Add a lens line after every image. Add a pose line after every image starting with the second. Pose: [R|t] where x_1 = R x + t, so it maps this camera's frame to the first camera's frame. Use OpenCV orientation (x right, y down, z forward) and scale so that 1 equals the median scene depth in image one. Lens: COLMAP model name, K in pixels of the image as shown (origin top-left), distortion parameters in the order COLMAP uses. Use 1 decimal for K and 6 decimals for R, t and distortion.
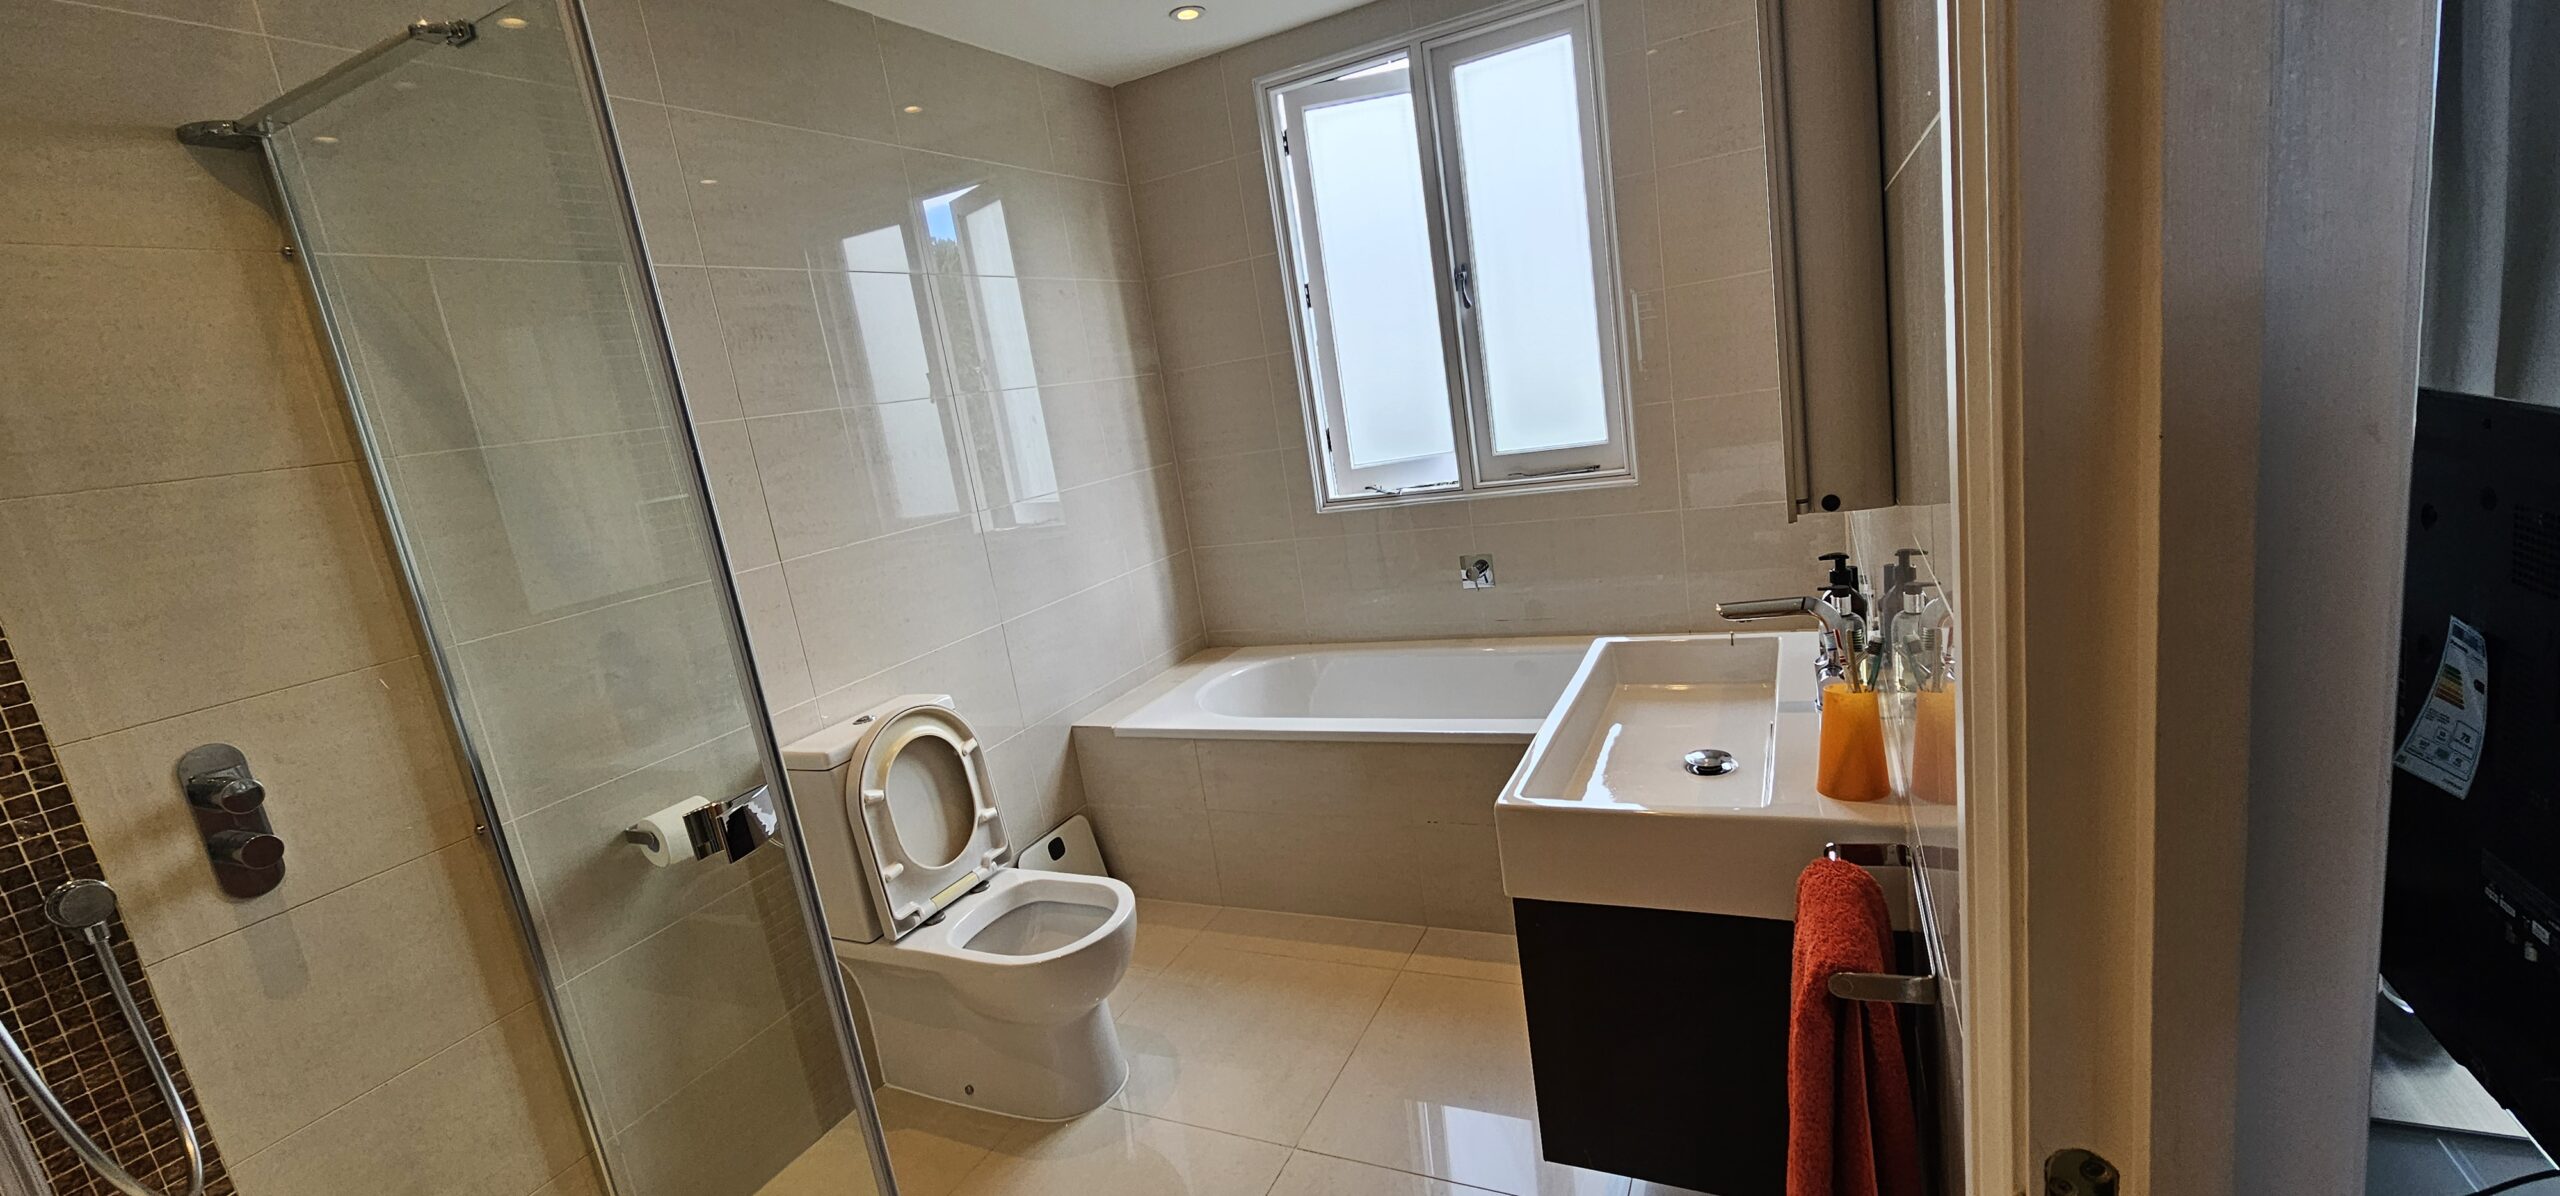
lens RADIAL K [[1048.8, 0, 1281.4], [0, 1048.8, 599.1], [0, 0, 1]] dist [-0.002808, -0.000152]
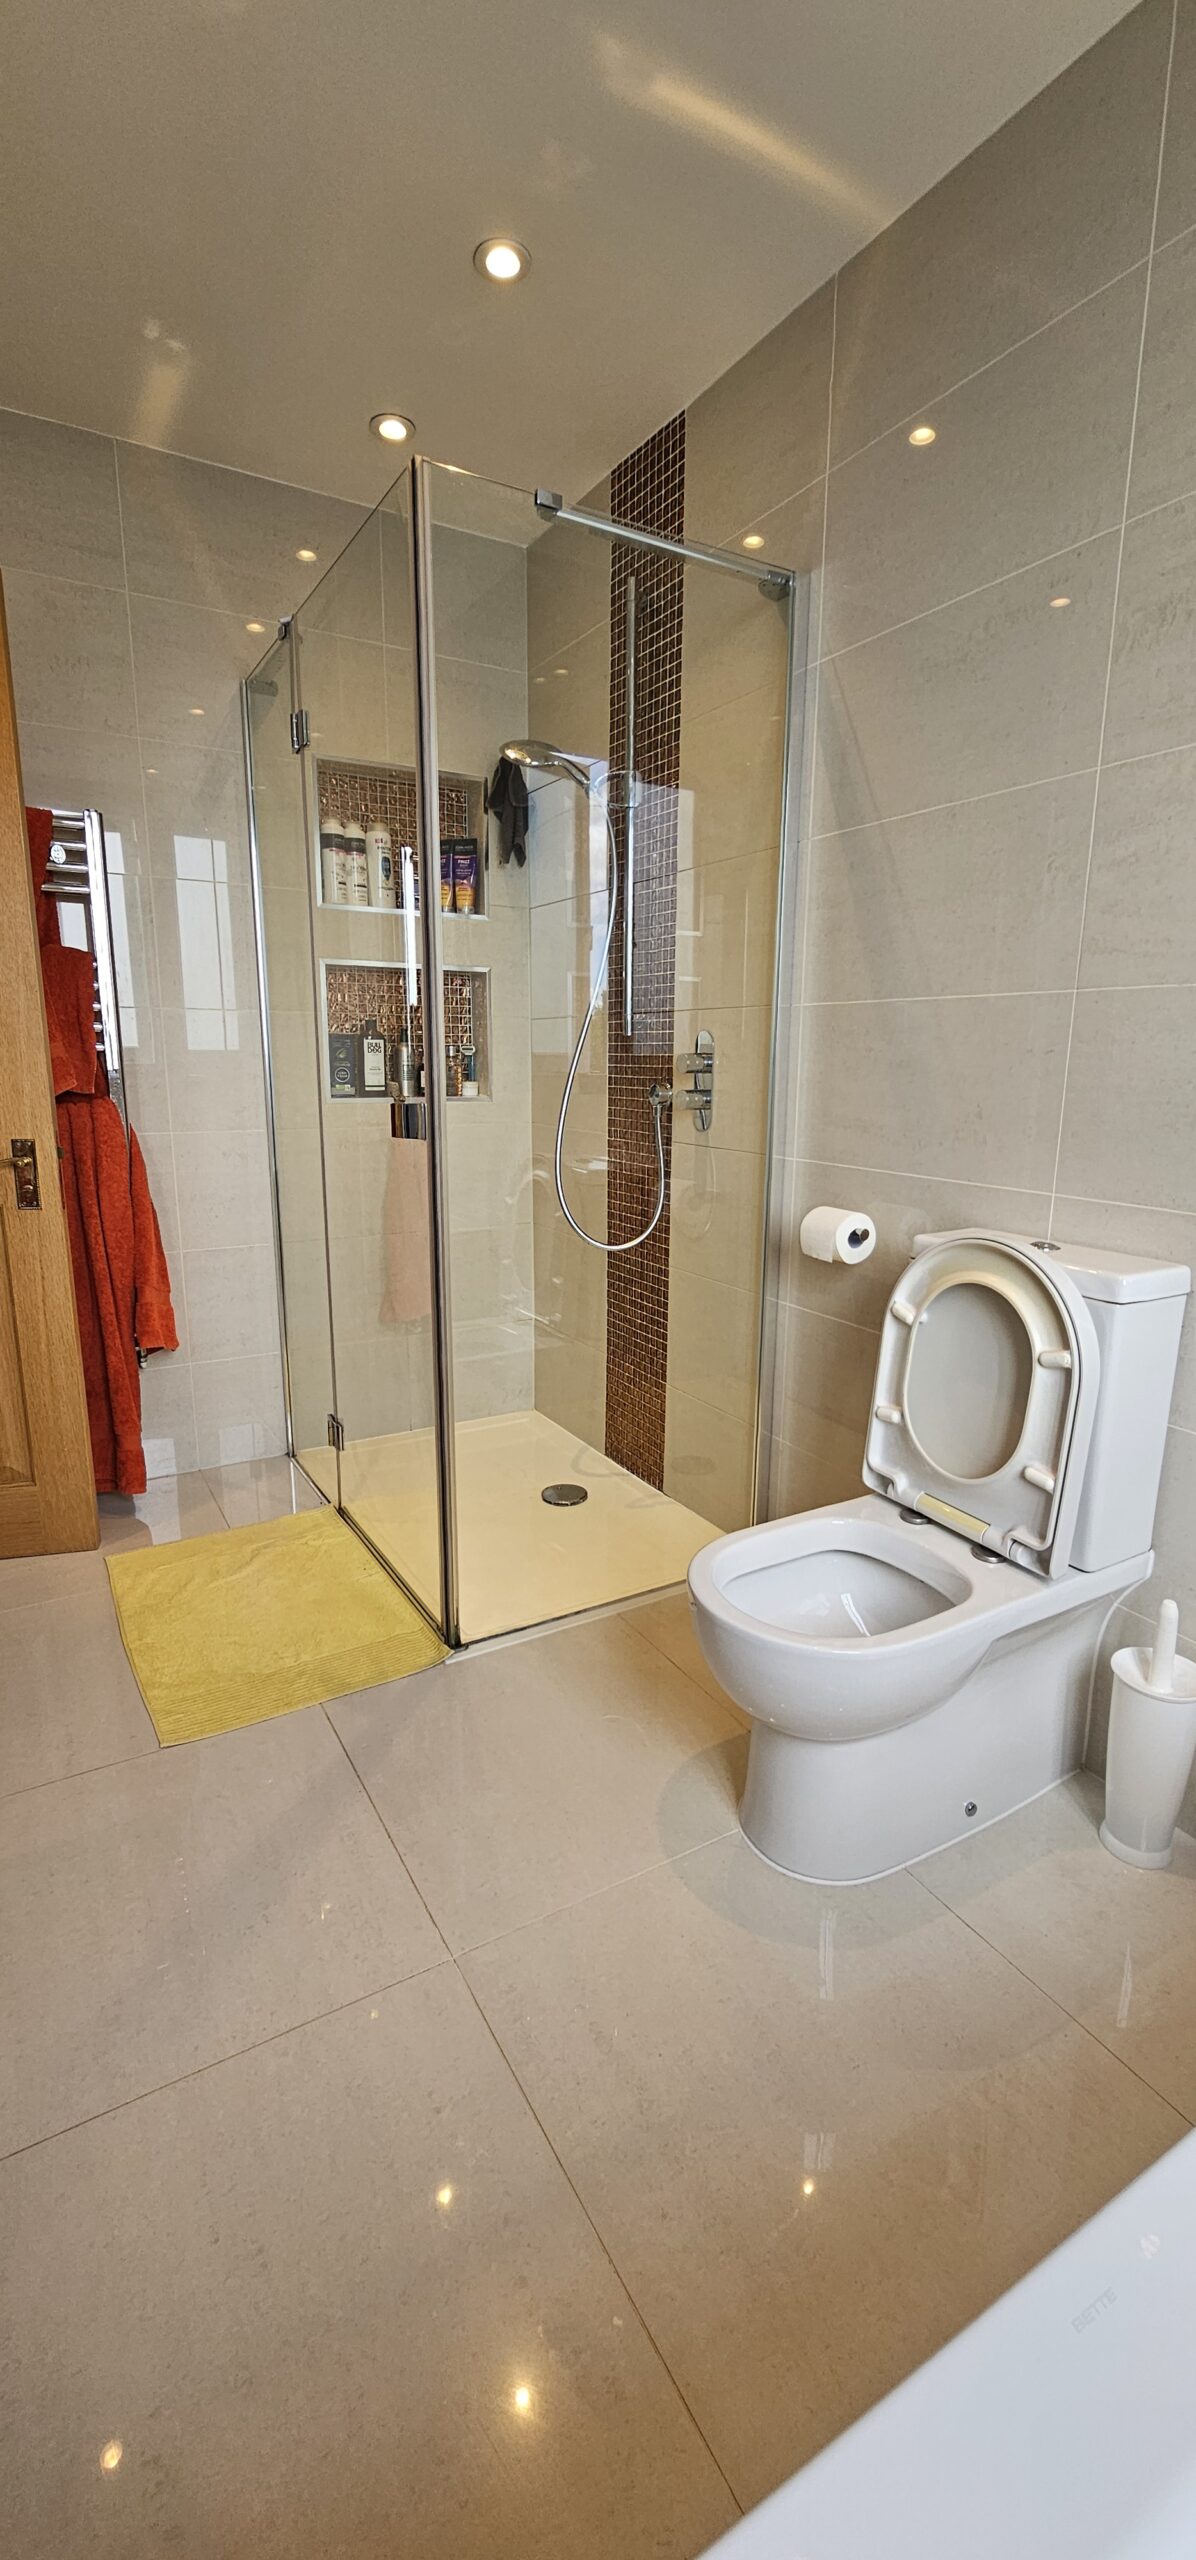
lens RADIAL K [[1048.8, 0, 597.3], [0, 1048.8, 1291.2], [0, 0, 1]] dist [-0.002808, -0.000152]
pose [[-0.555506, 0.321805, -0.766717, 0.299269], [-0.096221, 0.891002, 0.443685, -0.135092], [0.825926, 0.320244, -0.463993, 1.122834]]
